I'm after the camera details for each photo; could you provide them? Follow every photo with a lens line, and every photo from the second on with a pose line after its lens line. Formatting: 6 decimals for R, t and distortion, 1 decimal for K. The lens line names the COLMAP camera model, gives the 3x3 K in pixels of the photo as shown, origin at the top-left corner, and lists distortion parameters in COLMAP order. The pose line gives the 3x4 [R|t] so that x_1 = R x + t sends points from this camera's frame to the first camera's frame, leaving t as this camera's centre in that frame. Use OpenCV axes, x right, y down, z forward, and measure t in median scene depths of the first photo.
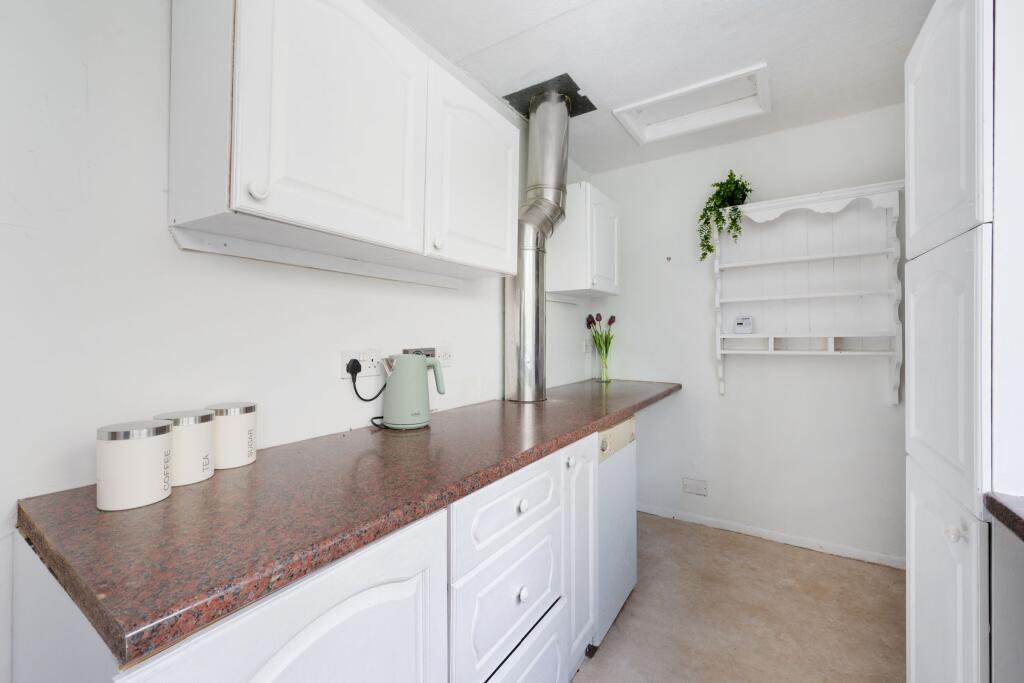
lens RADIAL K [[411.8, 0, 522.0], [0, 411.8, 337.2], [0, 0, 1]] dist [0.000695, -0.000068]
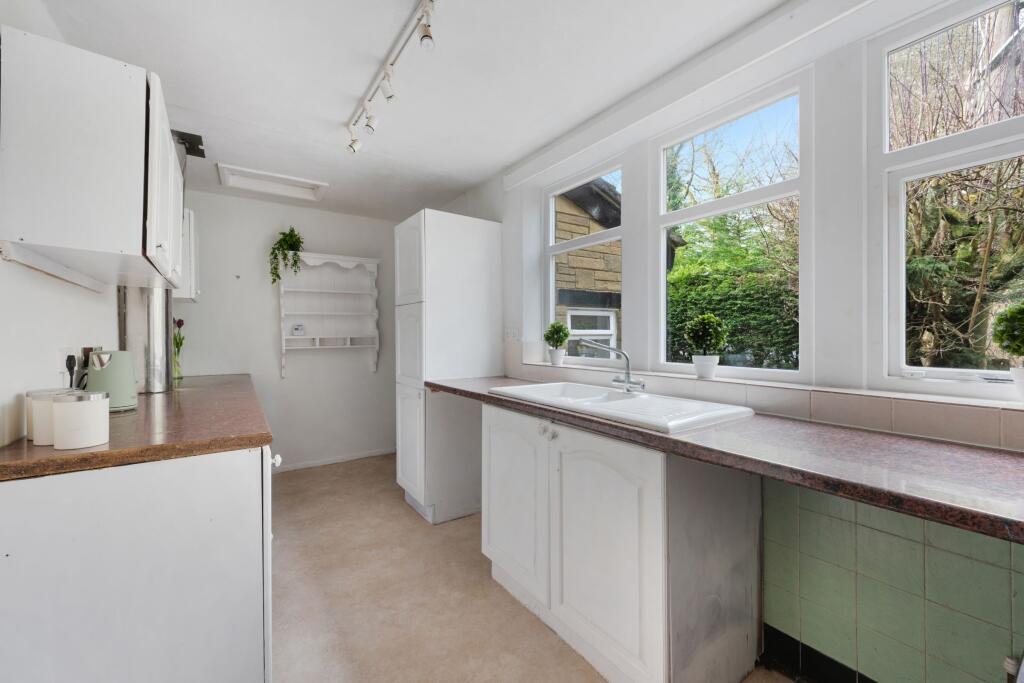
lens RADIAL K [[411.8, 0, 522.0], [0, 411.8, 337.2], [0, 0, 1]] dist [0.000695, -0.000068]
pose [[0.378907, -0.000517, 0.925434, -0.577249], [0.011115, 0.999930, -0.003993, 0.013195], [-0.925368, 0.011799, 0.378887, -0.348318]]
